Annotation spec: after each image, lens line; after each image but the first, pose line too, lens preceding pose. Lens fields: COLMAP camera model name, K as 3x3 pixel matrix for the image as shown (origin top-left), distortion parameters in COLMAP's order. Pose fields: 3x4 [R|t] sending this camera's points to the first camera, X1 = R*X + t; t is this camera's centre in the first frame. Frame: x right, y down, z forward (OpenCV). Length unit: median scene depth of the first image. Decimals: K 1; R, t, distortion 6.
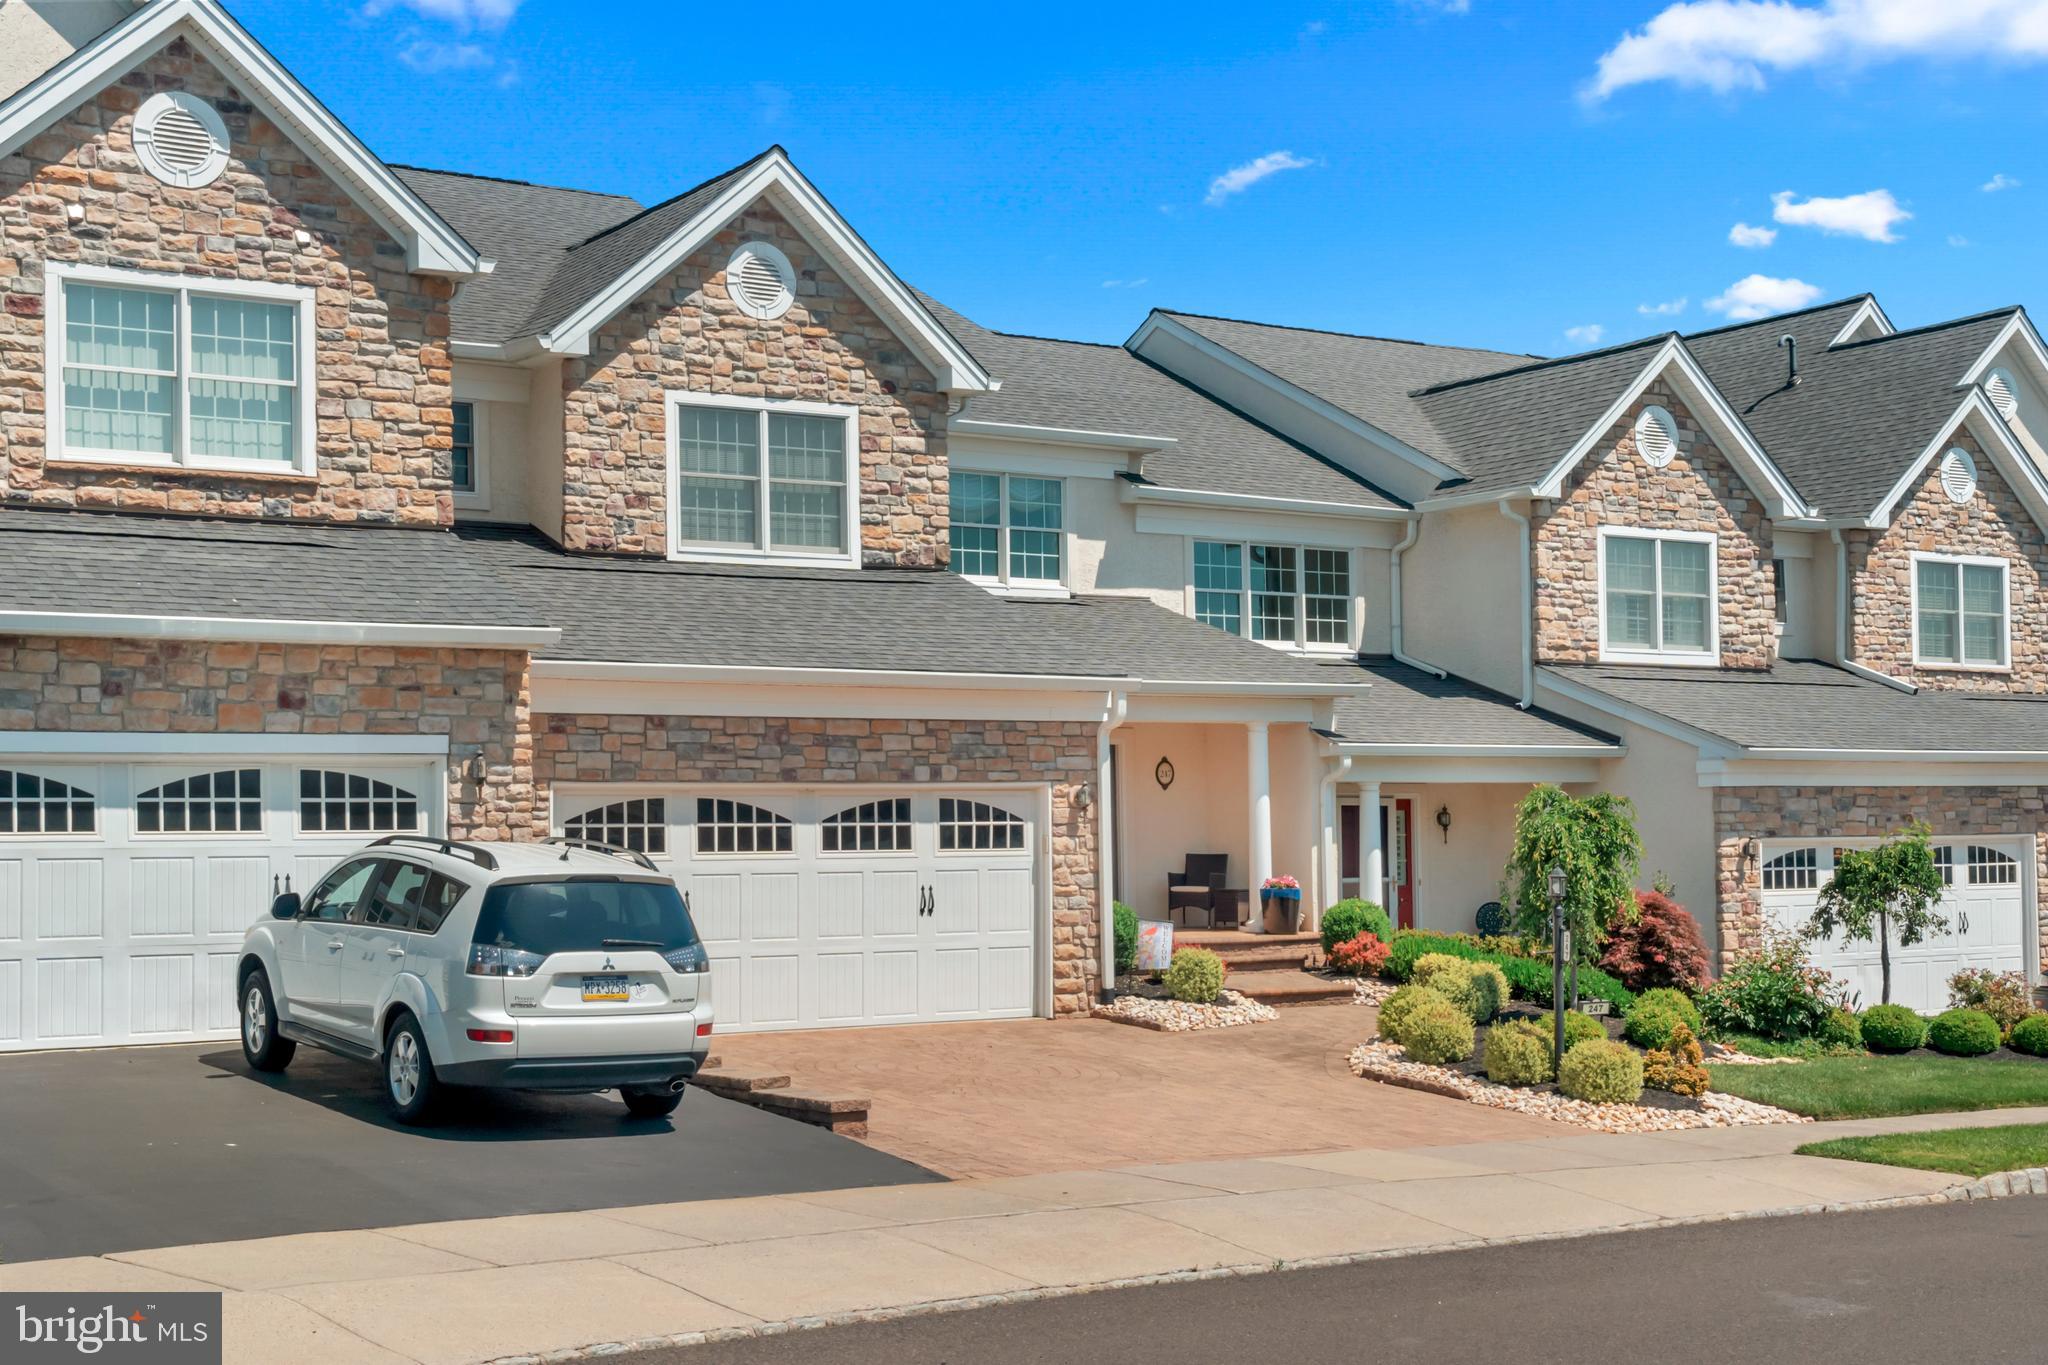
lens RADIAL K [[2714.3, 0, 1044.8], [0, 2714.3, 791.1], [0, 0, 1]] dist [0.002215, 0.000000]
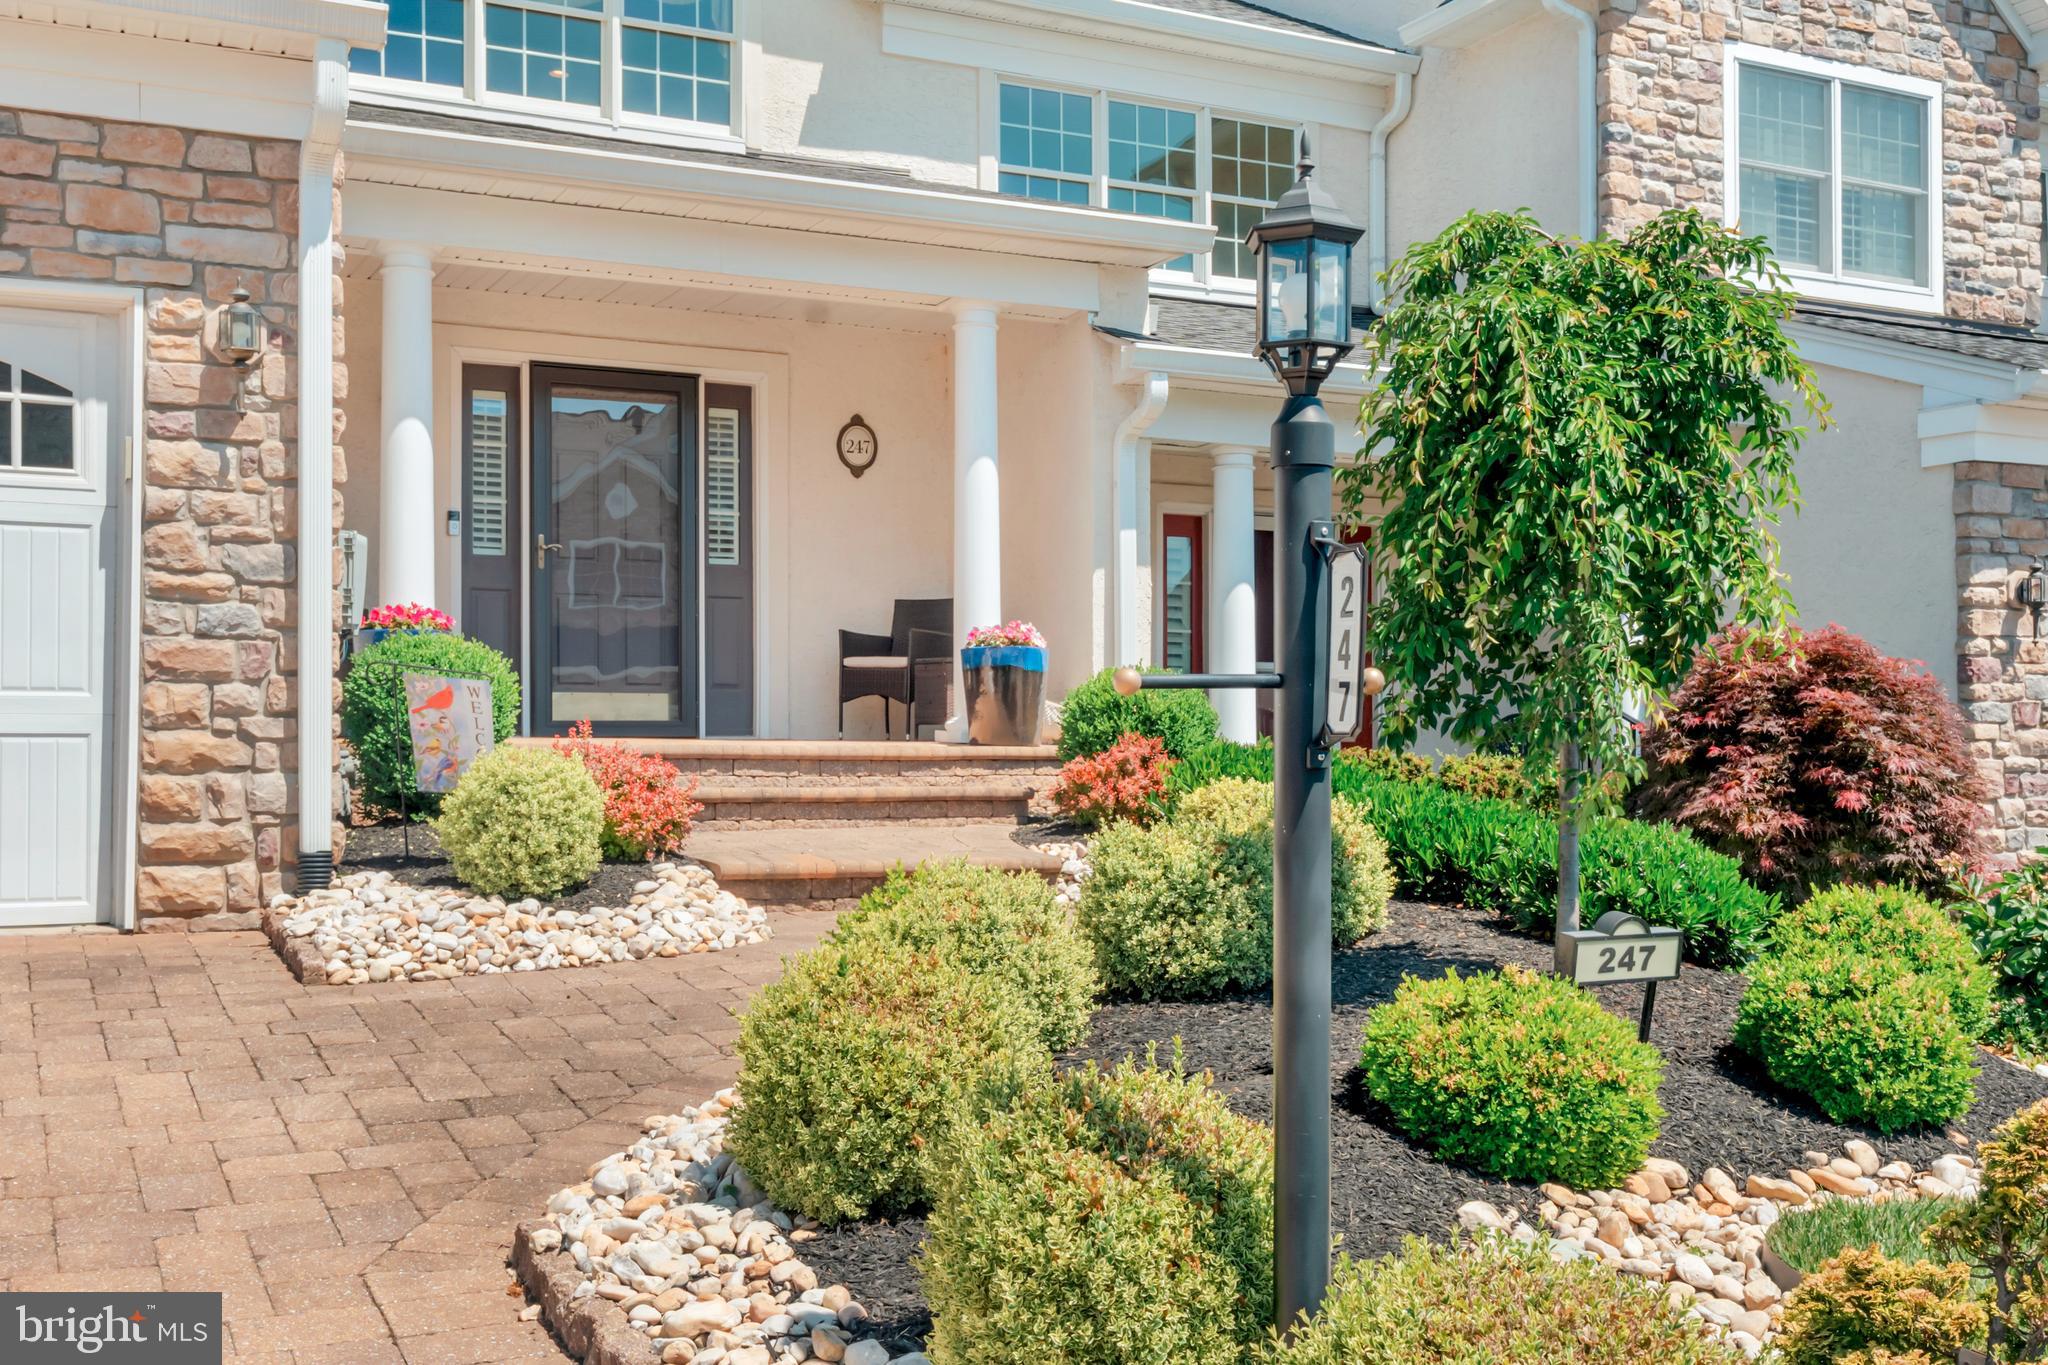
lens RADIAL K [[2063.0, 0, 1043.1], [0, 2063.0, 722.4], [0, 0, 1]] dist [0.006377, 0.000000]
pose [[0.991267, 0.011847, -0.131338, 0.159676], [-0.010497, 0.999885, 0.010967, 0.050666], [0.131453, -0.009492, 0.991277, 0.730863]]
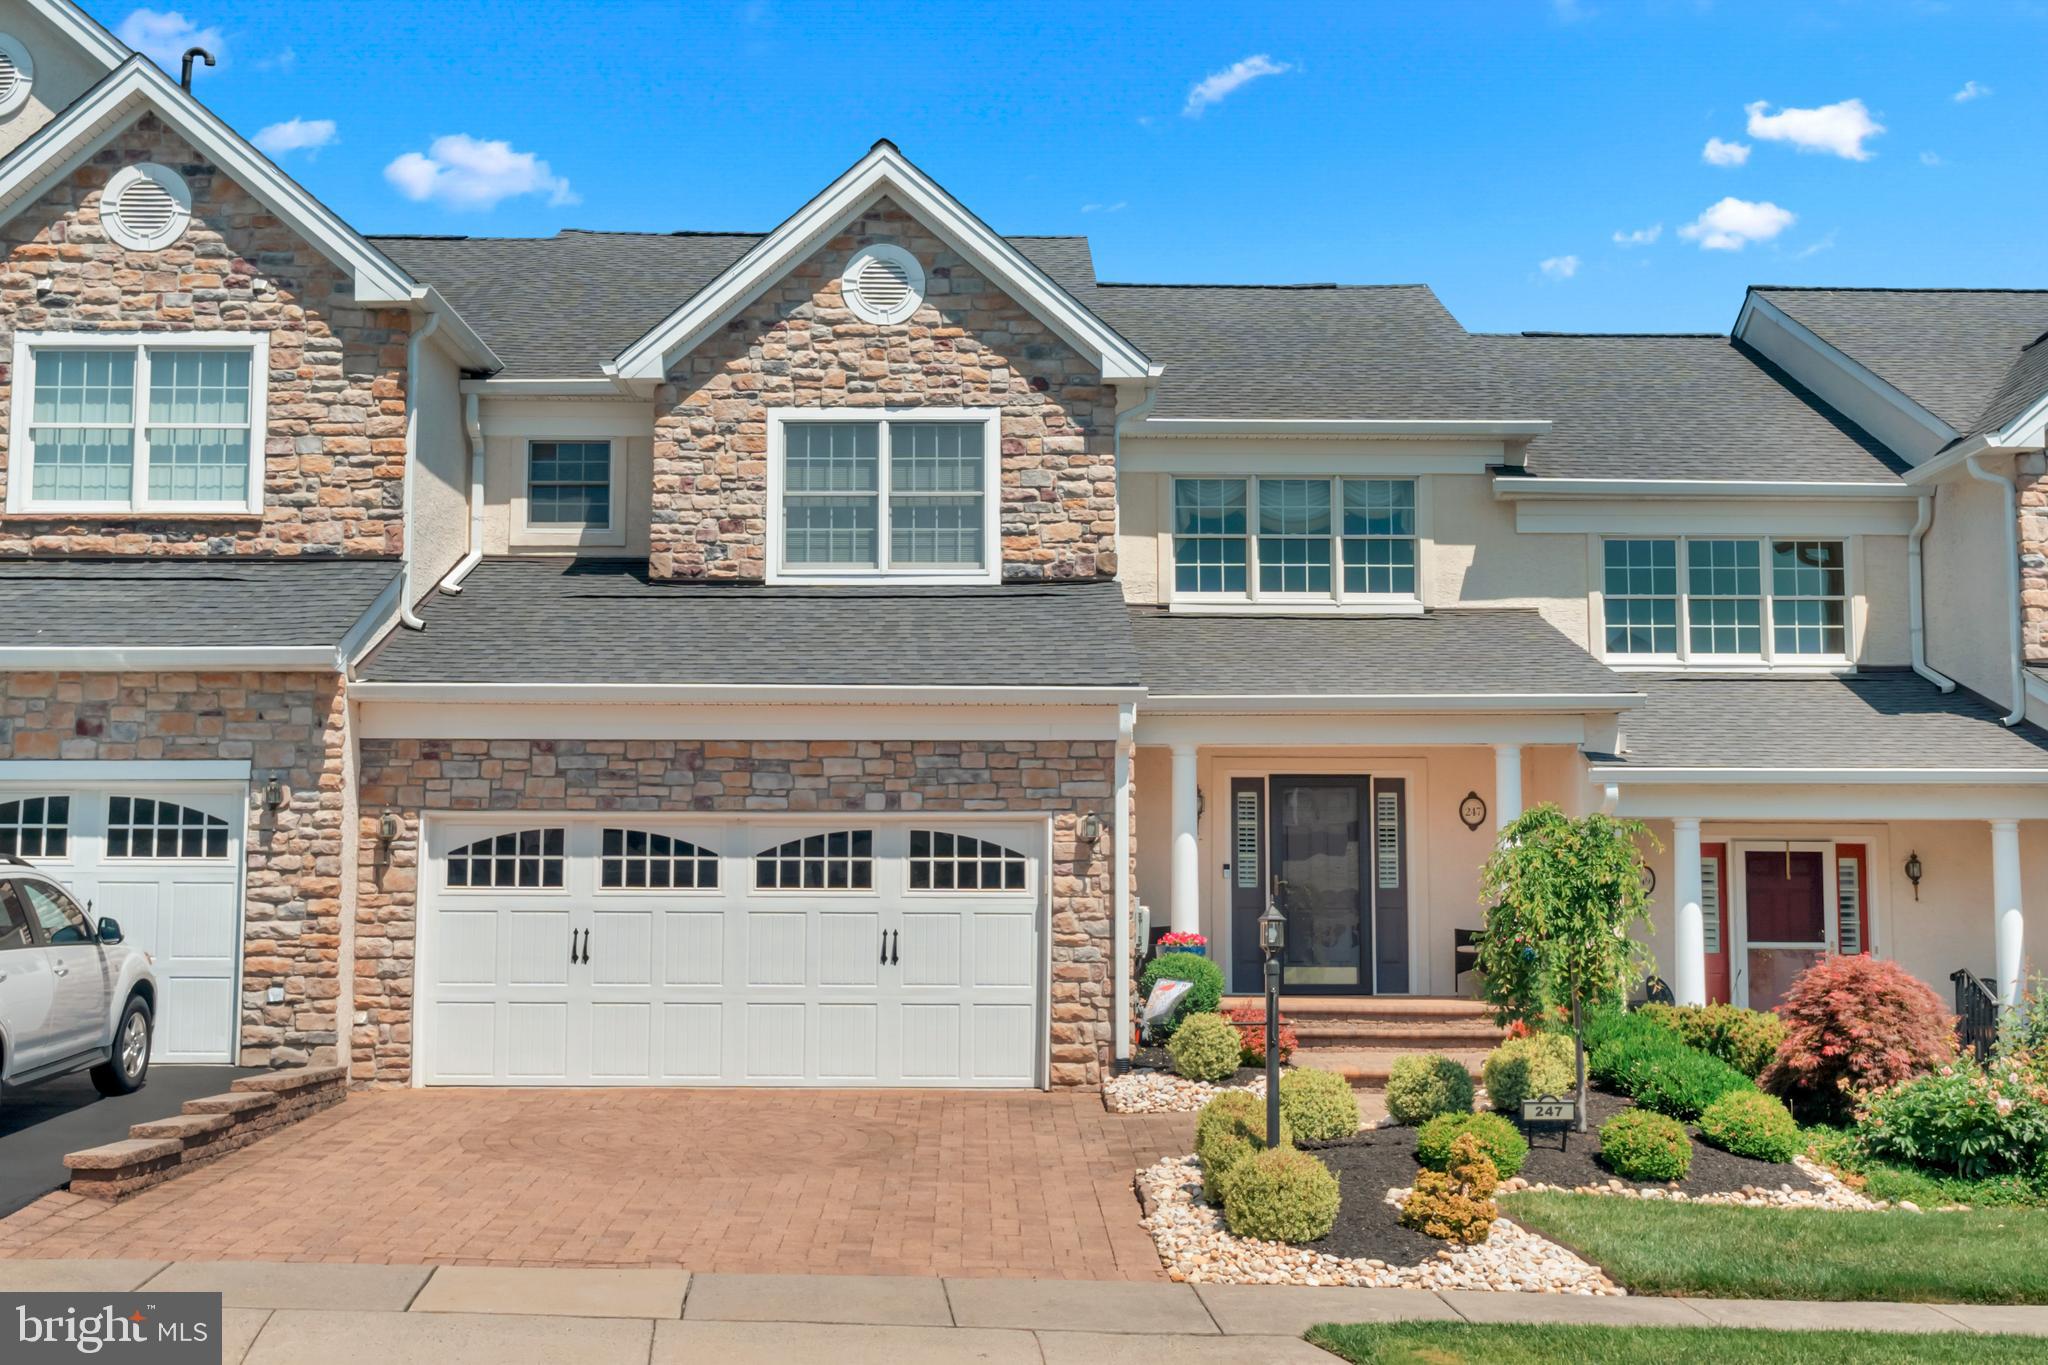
lens RADIAL K [[2455.8, 0, 1025.0], [0, 2455.8, 691.6], [0, 0, 1]] dist [0.004181, 0.000000]
pose [[0.834141, -0.038834, -0.550183, 0.418755], [-0.003128, 0.997169, -0.075126, 0.016962], [0.551543, 0.064386, 0.831658, 0.346217]]
